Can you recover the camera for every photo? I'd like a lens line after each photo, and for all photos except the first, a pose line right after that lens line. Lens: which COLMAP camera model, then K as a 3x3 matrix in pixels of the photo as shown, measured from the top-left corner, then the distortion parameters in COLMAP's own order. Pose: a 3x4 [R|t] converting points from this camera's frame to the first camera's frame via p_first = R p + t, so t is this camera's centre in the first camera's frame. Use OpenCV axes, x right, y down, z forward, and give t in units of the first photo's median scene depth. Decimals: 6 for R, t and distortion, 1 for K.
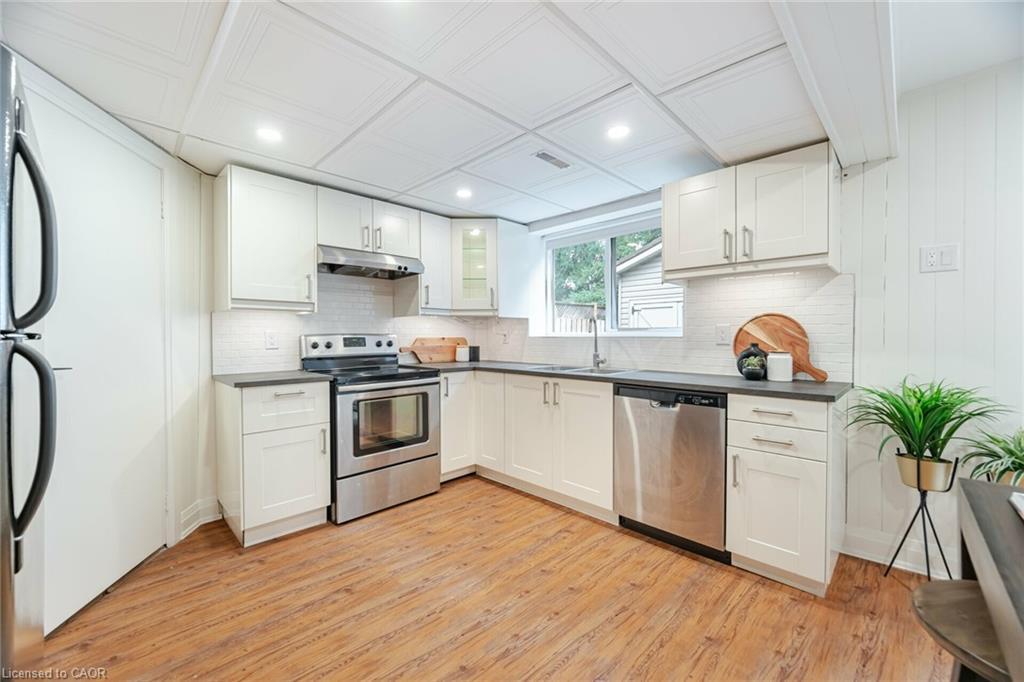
lens RADIAL K [[414.7, 0, 506.8], [0, 414.7, 338.8], [0, 0, 1]] dist [-0.000770, 0.000041]
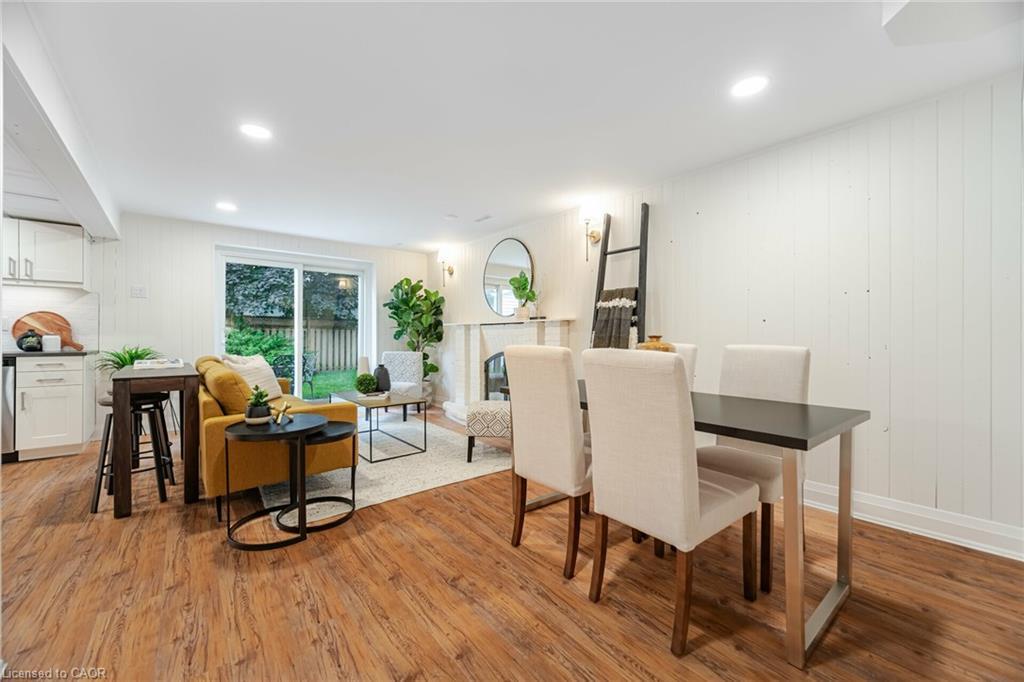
lens RADIAL K [[414.7, 0, 508.5], [0, 414.7, 337.4], [0, 0, 1]] dist [-0.000770, 0.000041]
pose [[0.120398, -0.000963, 0.992725, -0.819245], [0.004976, 0.999988, 0.000366, 0.054195], [-0.992713, 0.004896, 0.120402, -1.087392]]
